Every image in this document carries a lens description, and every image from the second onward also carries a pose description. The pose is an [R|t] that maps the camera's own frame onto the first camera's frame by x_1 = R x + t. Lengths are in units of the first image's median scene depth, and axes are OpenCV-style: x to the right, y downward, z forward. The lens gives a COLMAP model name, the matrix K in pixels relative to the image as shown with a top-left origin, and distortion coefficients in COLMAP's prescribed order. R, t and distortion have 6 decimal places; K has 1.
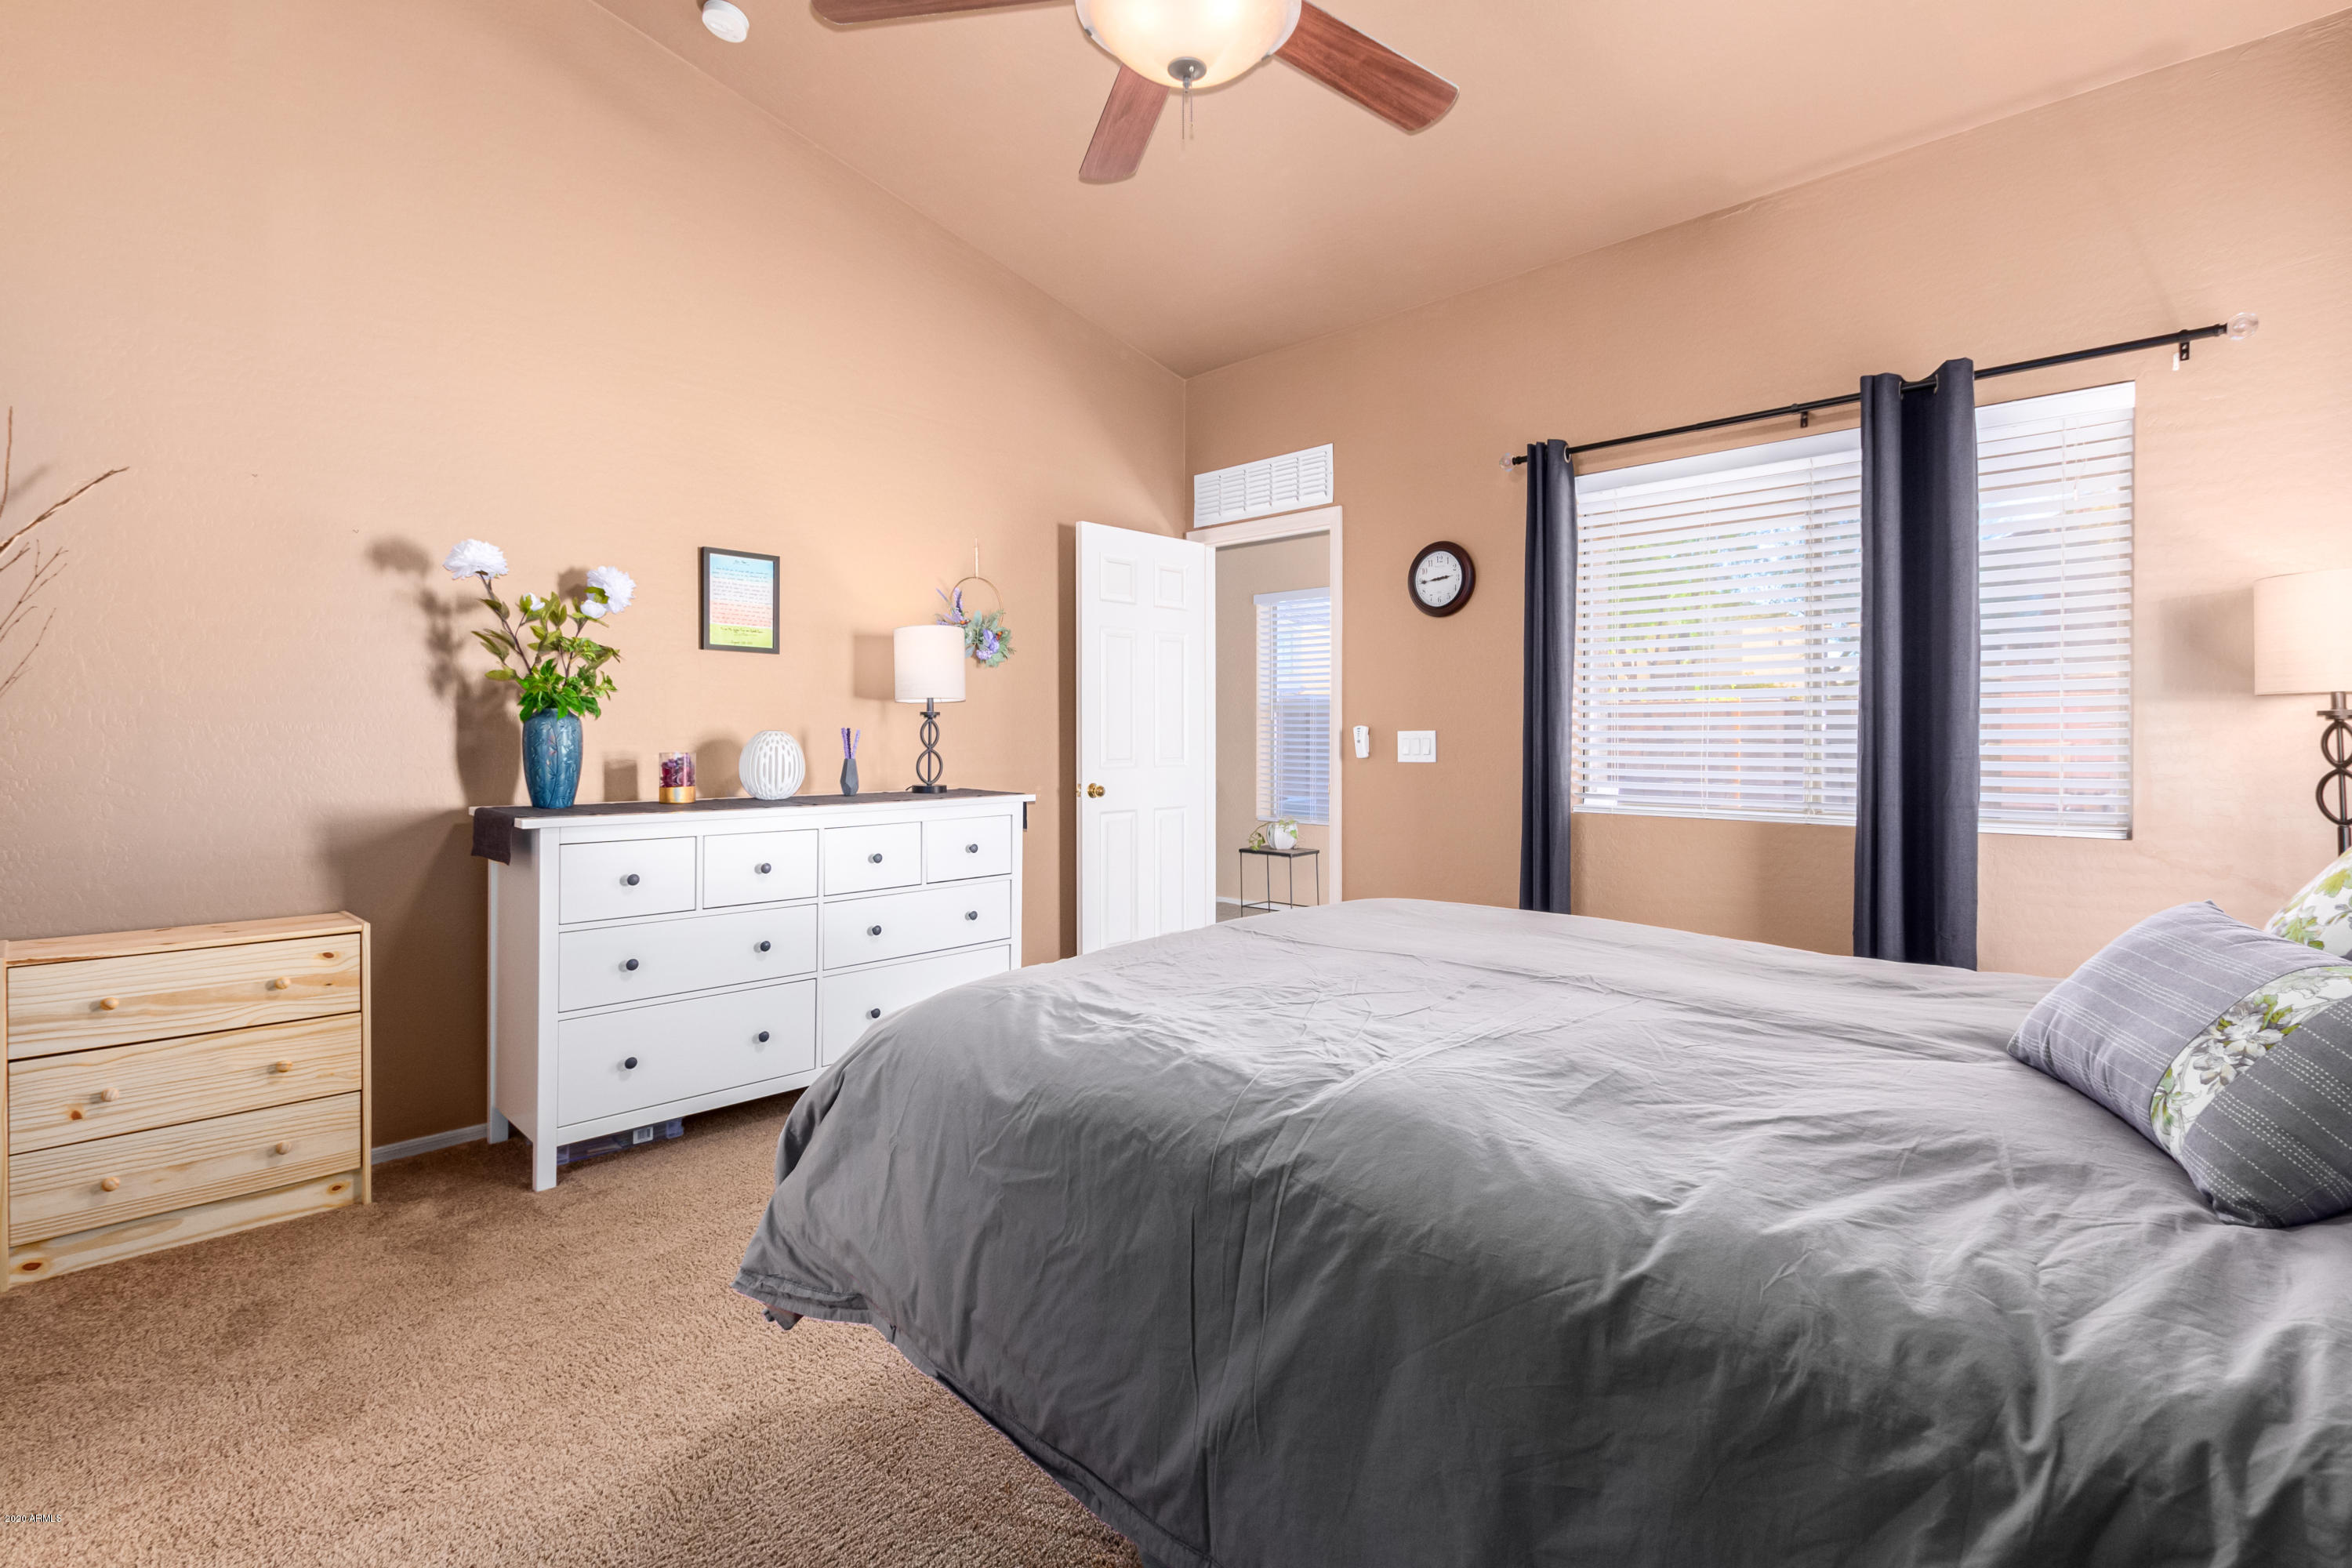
lens RADIAL K [[1082.8, 0, 1182.9], [0, 1082.8, 735.0], [0, 0, 1]] dist [-0.003535, -0.000412]
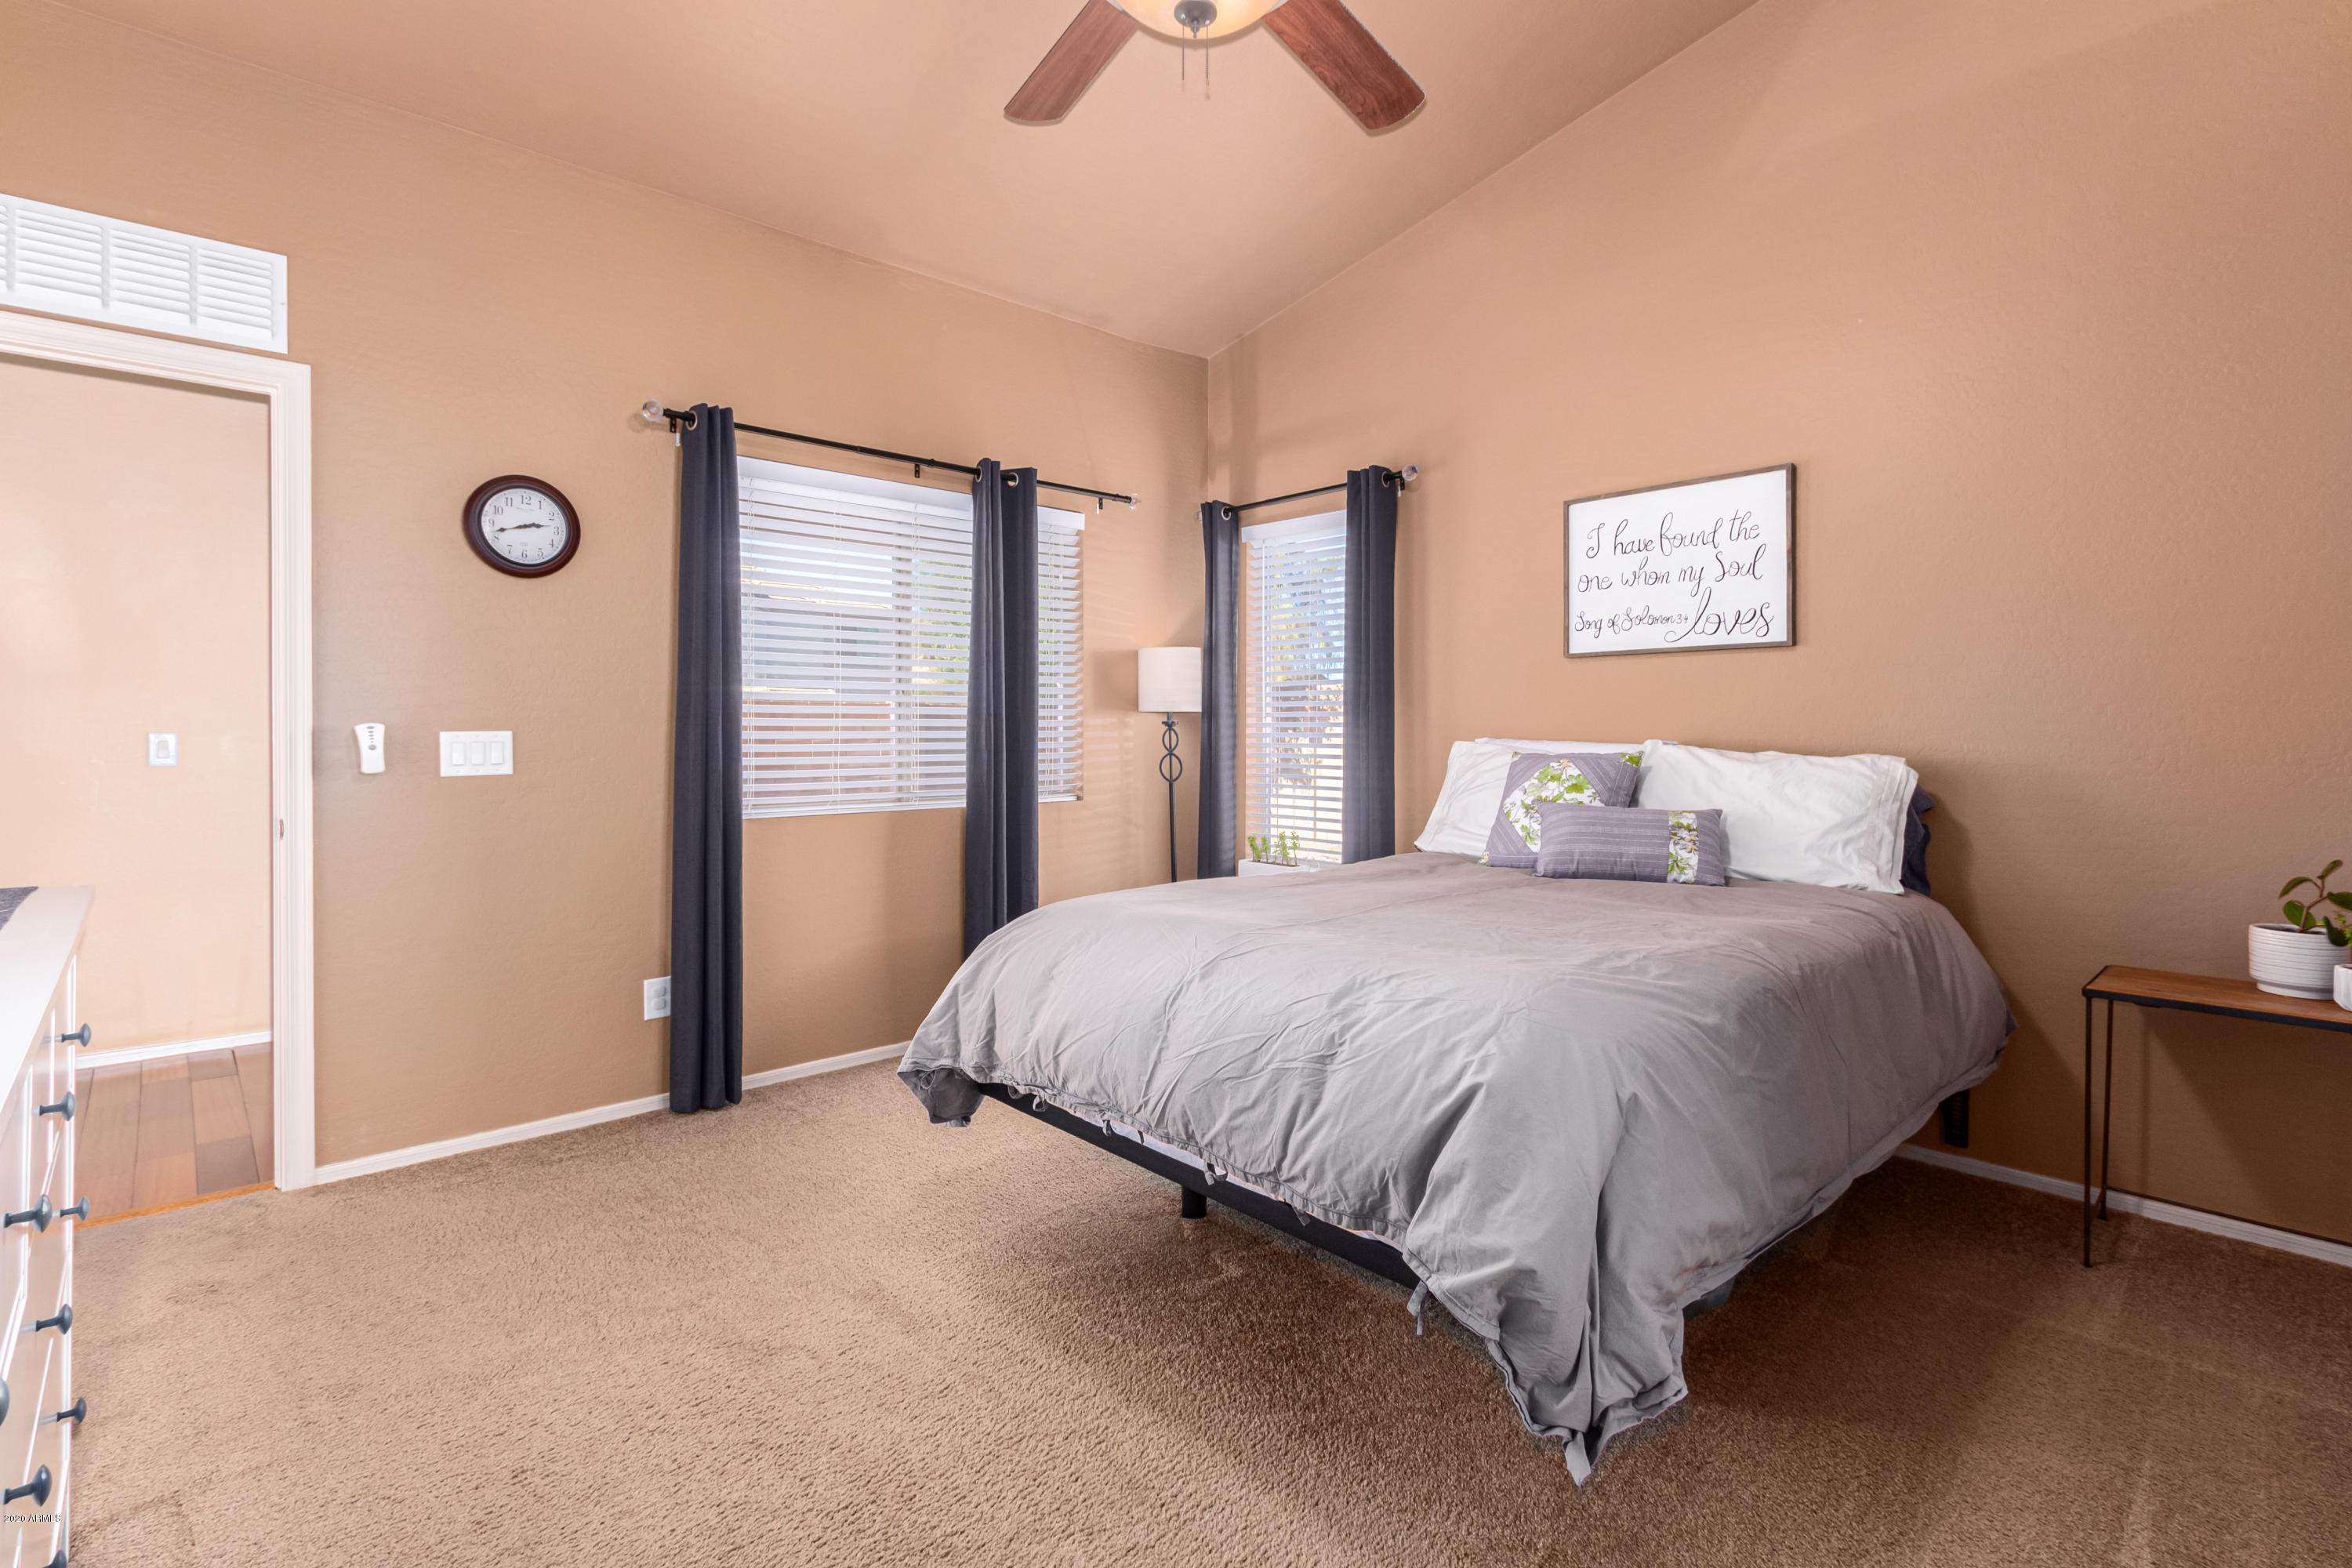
lens RADIAL K [[1082.8, 0, 1202.8], [0, 1082.8, 731.7], [0, 0, 1]] dist [-0.003535, -0.000412]
pose [[0.044486, -0.002480, 0.999007, -0.549690], [0.001033, 0.999996, 0.002436, -0.005563], [-0.999009, 0.000923, 0.044489, 0.575525]]
